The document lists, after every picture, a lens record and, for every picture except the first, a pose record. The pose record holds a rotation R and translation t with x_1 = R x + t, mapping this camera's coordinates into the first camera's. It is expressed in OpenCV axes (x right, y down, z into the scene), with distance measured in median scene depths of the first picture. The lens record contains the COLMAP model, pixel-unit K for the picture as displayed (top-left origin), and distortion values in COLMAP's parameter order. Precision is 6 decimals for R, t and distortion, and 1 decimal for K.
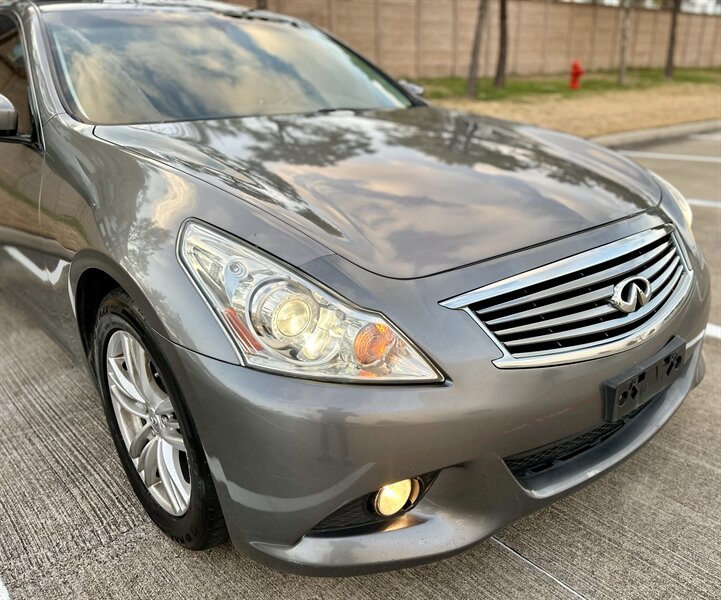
lens RADIAL K [[621.4, 0, 409.2], [0, 621.4, 309.7], [0, 0, 1]] dist [0.047221, -0.051694]
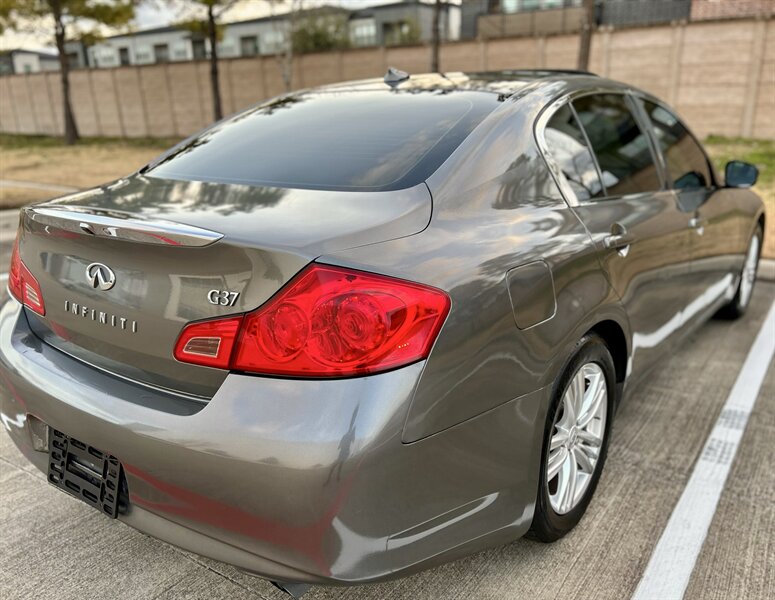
lens RADIAL K [[633.0, 0, 423.9], [0, 633.0, 323.0], [0, 0, 1]] dist [0.034290, -0.034261]
pose [[0.245928, 0.303425, -0.920572, 0.489117], [-0.348703, 0.913849, 0.208054, 0.007321], [0.904392, 0.269840, 0.330546, -0.288191]]
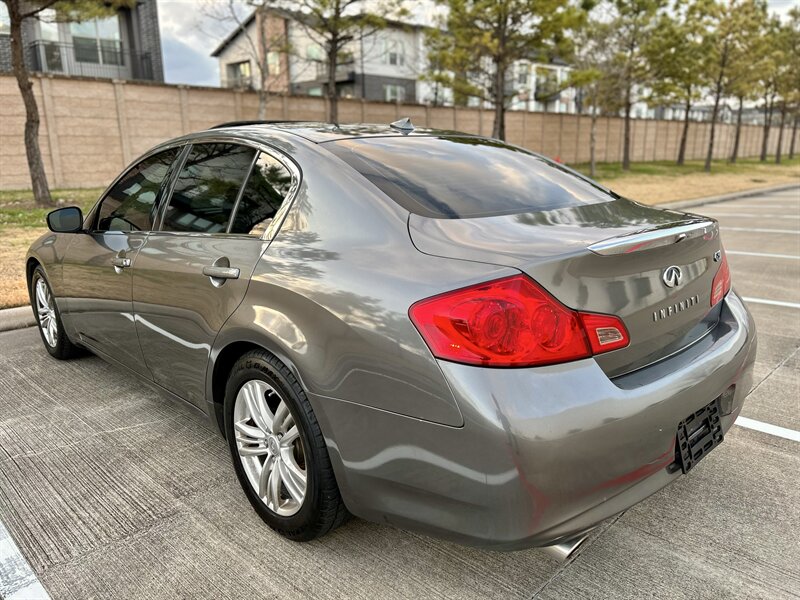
lens RADIAL K [[599.6, 0, 399.7], [0, 599.6, 301.9], [0, 0, 1]] dist [0.047089, -0.054045]
pose [[0.998817, -0.021467, 0.043639, -1.224318], [0.027412, 0.989693, -0.140555, 0.548875], [-0.040172, 0.141585, 0.989111, -1.614766]]
